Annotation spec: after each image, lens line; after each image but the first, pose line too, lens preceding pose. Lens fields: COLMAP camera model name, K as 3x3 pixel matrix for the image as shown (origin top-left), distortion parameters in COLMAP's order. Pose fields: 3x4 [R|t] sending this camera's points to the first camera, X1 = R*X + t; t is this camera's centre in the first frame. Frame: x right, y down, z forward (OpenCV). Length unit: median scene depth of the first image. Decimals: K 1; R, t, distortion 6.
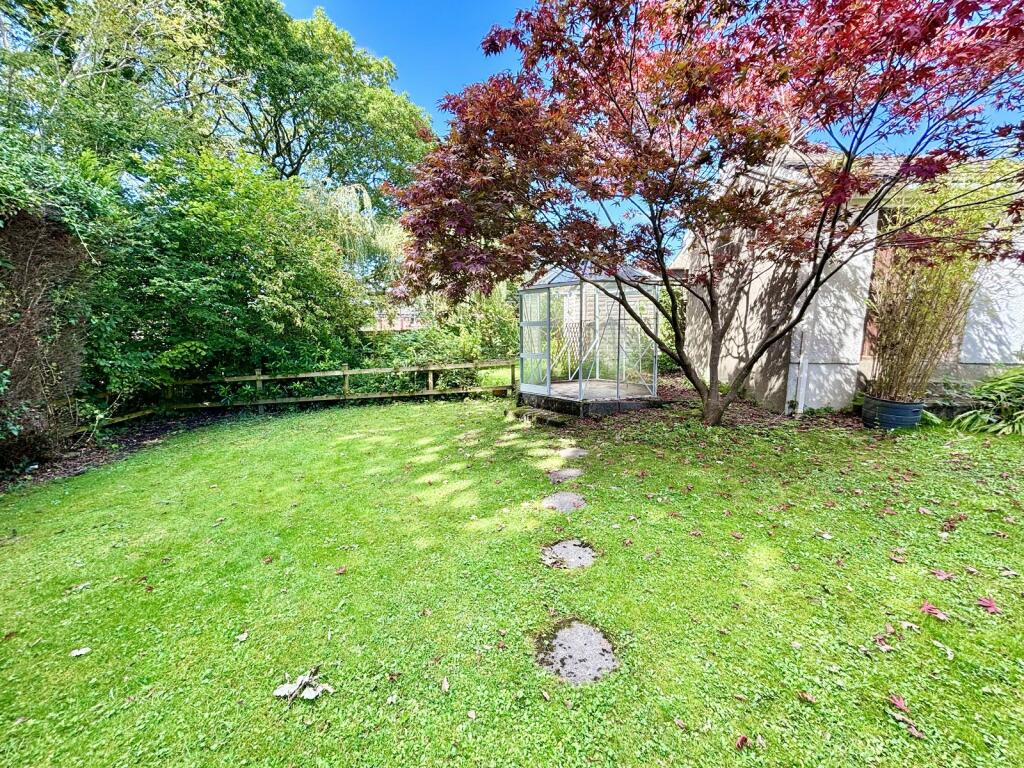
lens RADIAL K [[412.8, 0, 508.6], [0, 412.8, 382.6], [0, 0, 1]] dist [-0.000590, -0.000076]
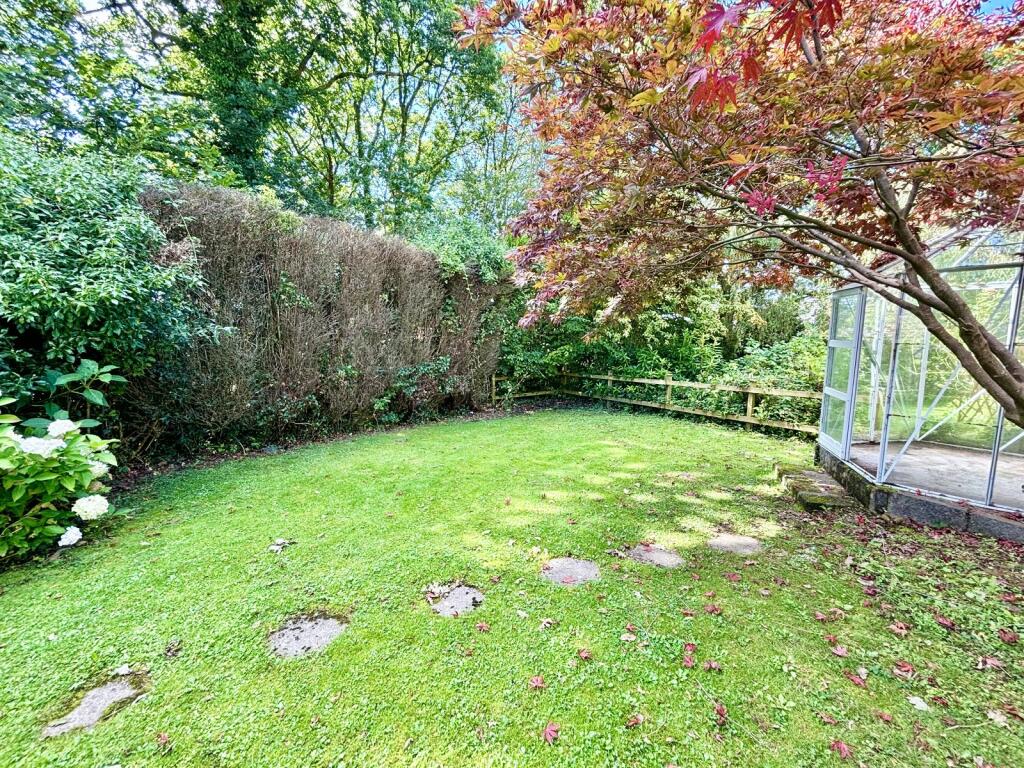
lens RADIAL K [[412.8, 0, 508.6], [0, 412.8, 382.6], [0, 0, 1]] dist [-0.000590, -0.000076]
pose [[0.458078, 0.125851, -0.879958, 0.305297], [-0.124548, 0.989249, 0.076646, -0.052898], [0.880143, 0.074488, 0.468827, 0.193405]]
